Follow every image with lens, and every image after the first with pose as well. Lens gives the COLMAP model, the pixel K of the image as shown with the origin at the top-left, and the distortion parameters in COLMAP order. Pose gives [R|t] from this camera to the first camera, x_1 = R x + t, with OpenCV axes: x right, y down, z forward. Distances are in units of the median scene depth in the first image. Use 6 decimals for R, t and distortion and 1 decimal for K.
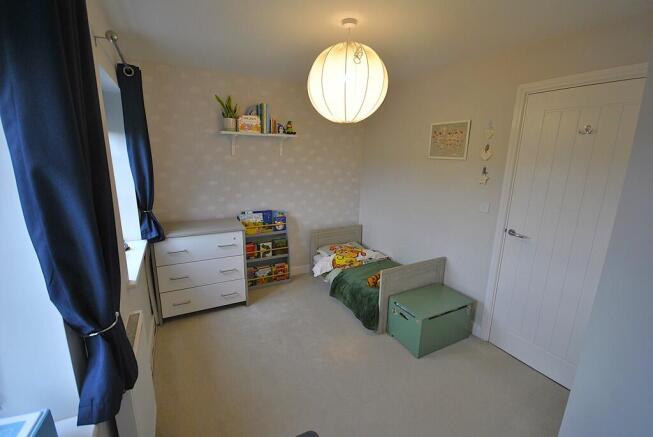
lens RADIAL K [[286.7, 0, 328.6], [0, 286.7, 220.1], [0, 0, 1]] dist [0.010084, -0.011756]
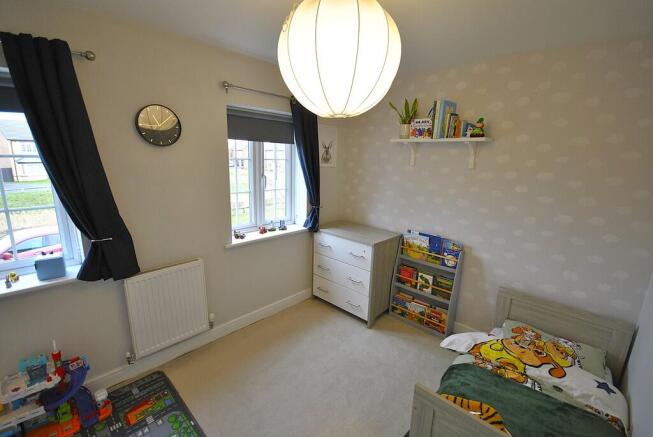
lens RADIAL K [[286.7, 0, 328.6], [0, 286.7, 220.1], [0, 0, 1]] dist [0.010084, -0.011756]
pose [[0.324360, 0.195407, -0.925531, 0.412393], [-0.237628, 0.963887, 0.120226, -0.101127], [0.915600, 0.180936, 0.359081, 0.443829]]
